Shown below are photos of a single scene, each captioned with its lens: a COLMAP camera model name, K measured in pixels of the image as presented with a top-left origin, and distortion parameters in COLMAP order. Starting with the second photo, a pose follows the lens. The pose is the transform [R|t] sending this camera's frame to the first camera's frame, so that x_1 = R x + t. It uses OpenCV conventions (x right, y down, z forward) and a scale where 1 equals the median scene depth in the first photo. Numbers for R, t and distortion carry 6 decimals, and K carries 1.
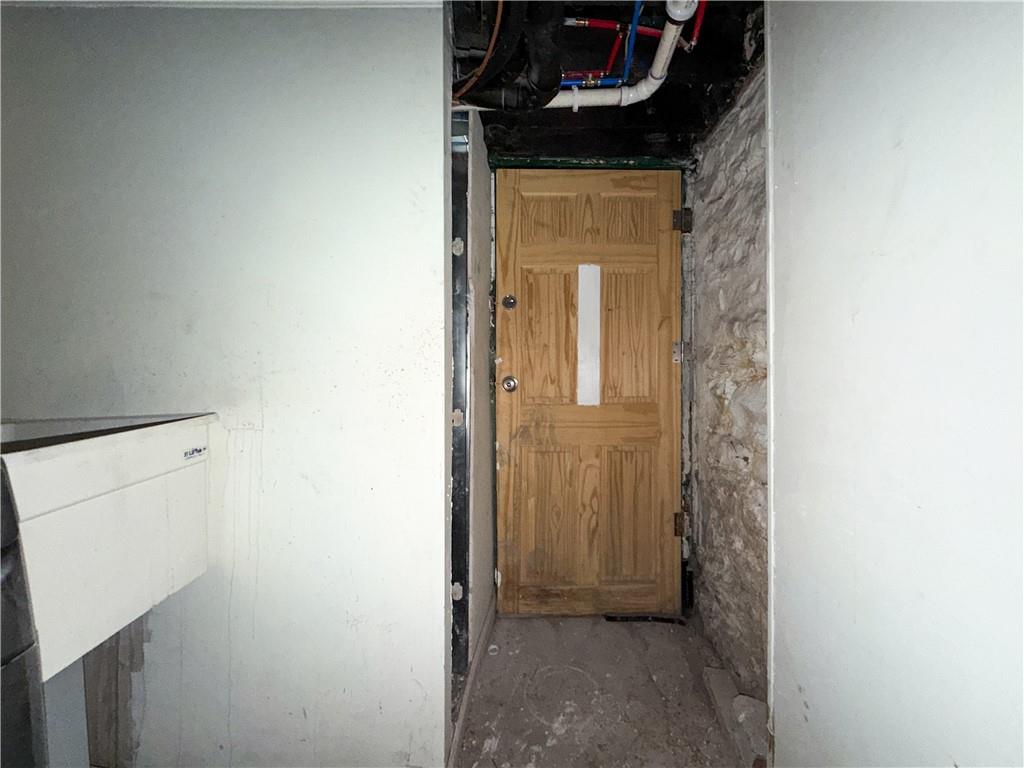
lens RADIAL K [[419.0, 0, 509.5], [0, 419.0, 380.6], [0, 0, 1]] dist [-0.000167, 0.000154]
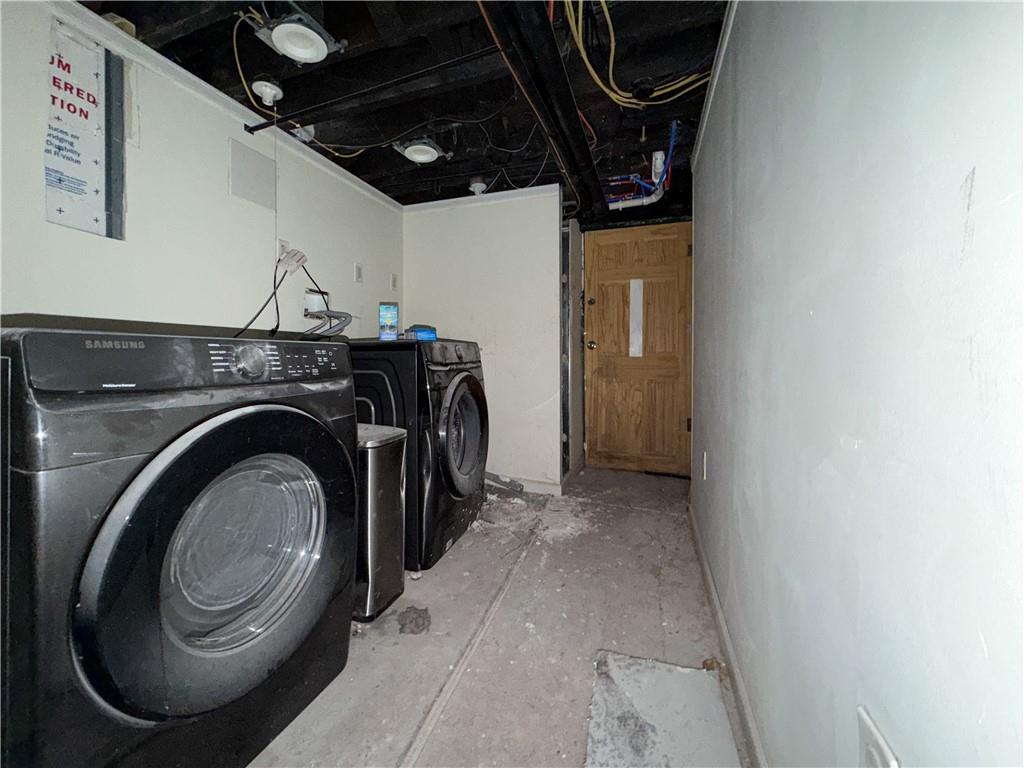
lens RADIAL K [[419.0, 0, 519.1], [0, 419.0, 380.0], [0, 0, 1]] dist [-0.000167, 0.000154]
pose [[0.975432, 0.000569, -0.220298, 0.096214], [0.001773, 0.999944, 0.010432, 0.142039], [0.220292, -0.010566, 0.975377, -0.905789]]
